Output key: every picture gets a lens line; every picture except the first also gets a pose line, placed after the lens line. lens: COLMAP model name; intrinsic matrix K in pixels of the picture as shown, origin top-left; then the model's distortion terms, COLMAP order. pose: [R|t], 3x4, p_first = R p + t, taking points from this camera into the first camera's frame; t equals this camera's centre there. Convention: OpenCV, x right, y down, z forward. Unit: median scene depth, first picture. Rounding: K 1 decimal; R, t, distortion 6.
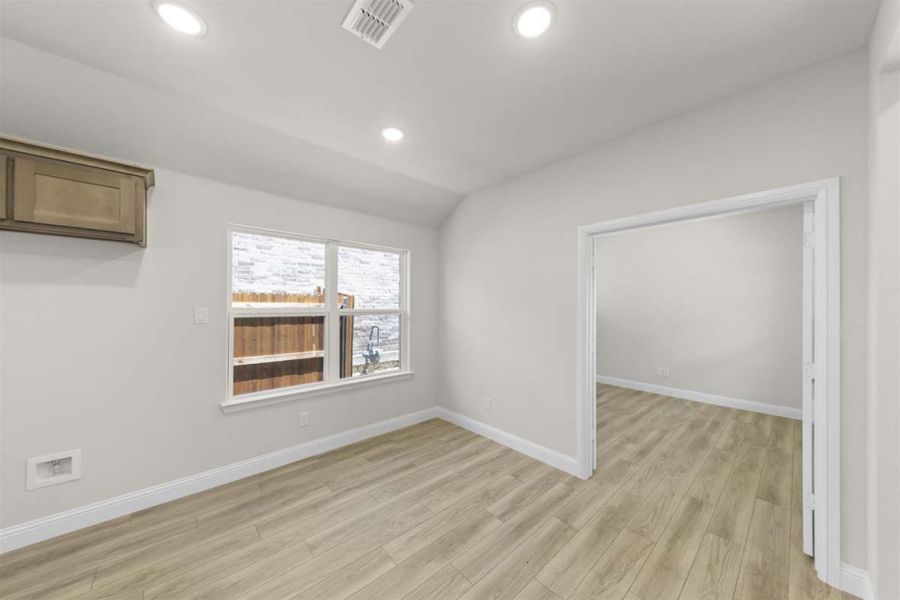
lens RADIAL K [[315.4, 0, 467.0], [0, 315.4, 303.8], [0, 0, 1]] dist [0.001238, -0.000037]
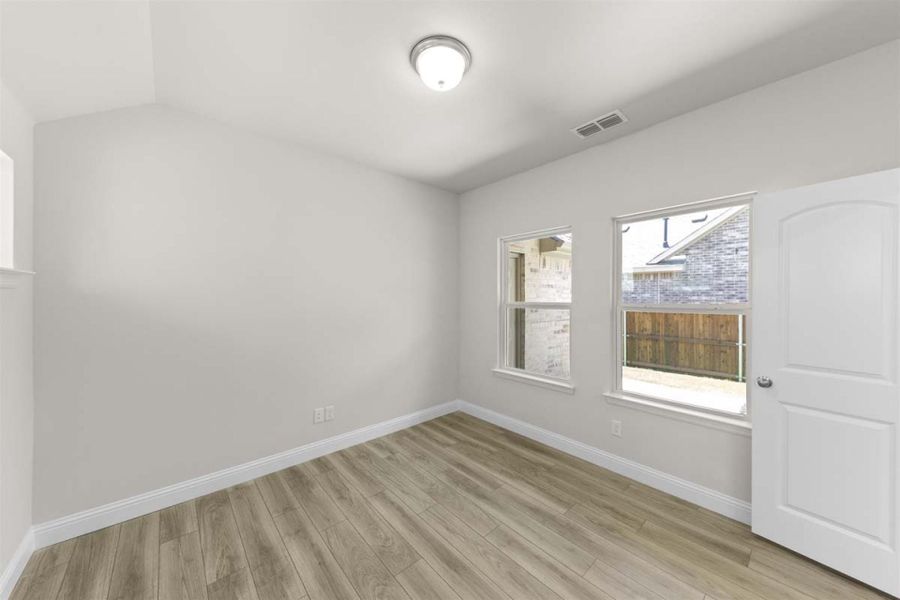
lens RADIAL K [[318.9, 0, 457.2], [0, 318.9, 279.7], [0, 0, 1]] dist [0.000744, -0.000083]
pose [[0.055082, 0.034096, 0.997899, 0.090316], [-0.008054, 0.999399, -0.033703, -0.007308], [-0.998449, -0.006181, 0.055324, 1.129290]]
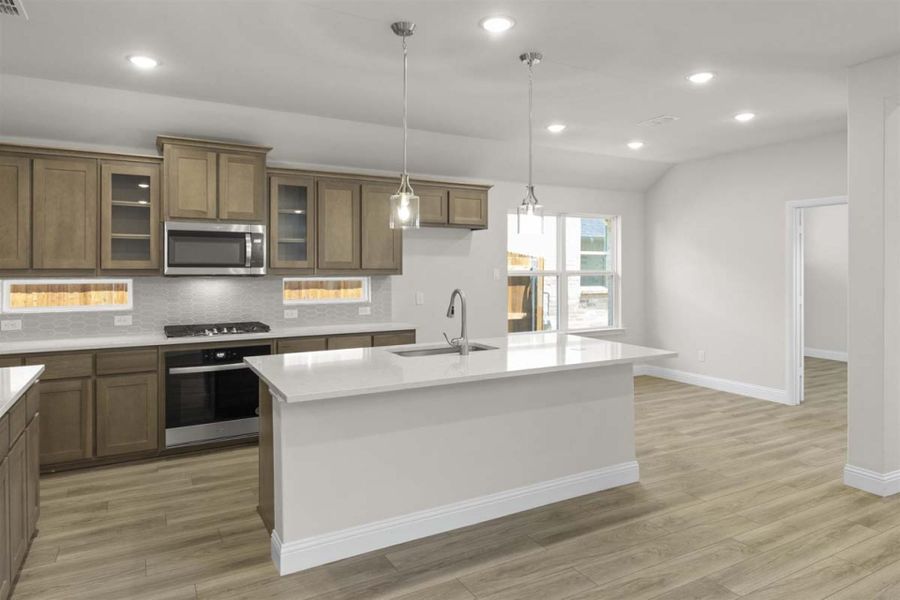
lens RADIAL K [[567.0, 0, 465.8], [0, 567.0, 270.9], [0, 0, 1]] dist [0.002414, -0.000452]
pose [[0.967739, -0.003409, -0.251932, -0.216834], [0.005899, 0.999941, 0.009127, -0.002920], [0.251886, -0.010319, 0.967702, -1.058238]]
